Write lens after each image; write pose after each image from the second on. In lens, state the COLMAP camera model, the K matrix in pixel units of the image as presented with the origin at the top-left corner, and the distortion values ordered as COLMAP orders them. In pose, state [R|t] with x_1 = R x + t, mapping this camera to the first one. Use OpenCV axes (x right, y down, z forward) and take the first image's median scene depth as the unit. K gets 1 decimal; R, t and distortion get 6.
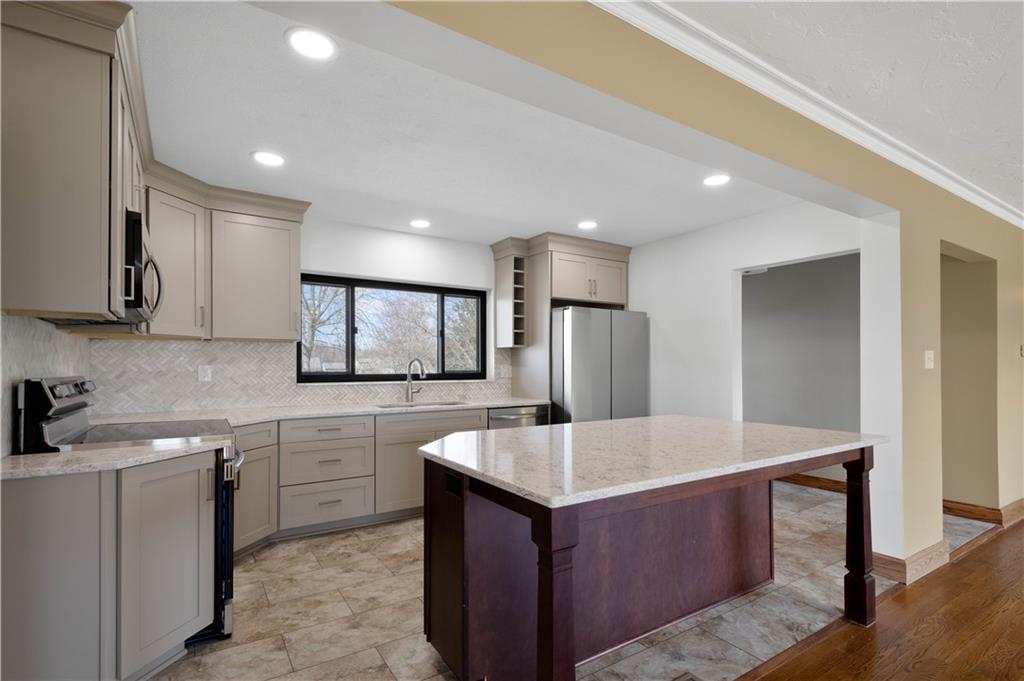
lens RADIAL K [[460.4, 0, 531.4], [0, 460.4, 362.3], [0, 0, 1]] dist [0.001647, 0.000274]
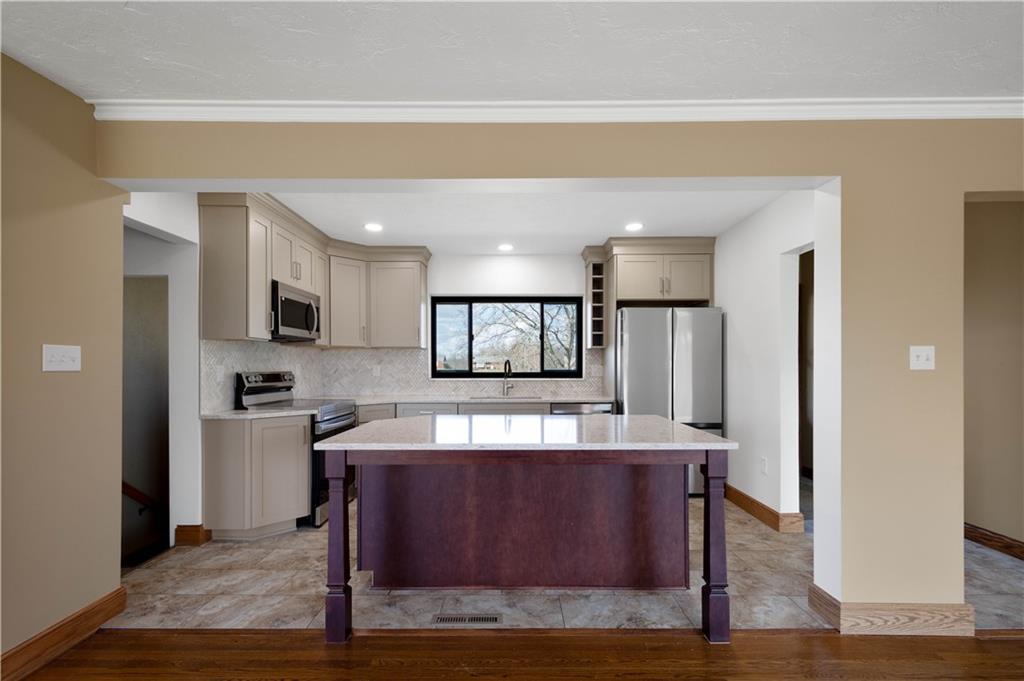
lens RADIAL K [[460.4, 0, 501.9], [0, 460.4, 366.5], [0, 0, 1]] dist [0.001647, 0.000274]
pose [[0.829826, 0.001134, -0.558020, 0.425797], [0.004355, 0.999954, 0.008509, -0.000278], [0.558005, -0.009491, 0.829784, -0.006508]]
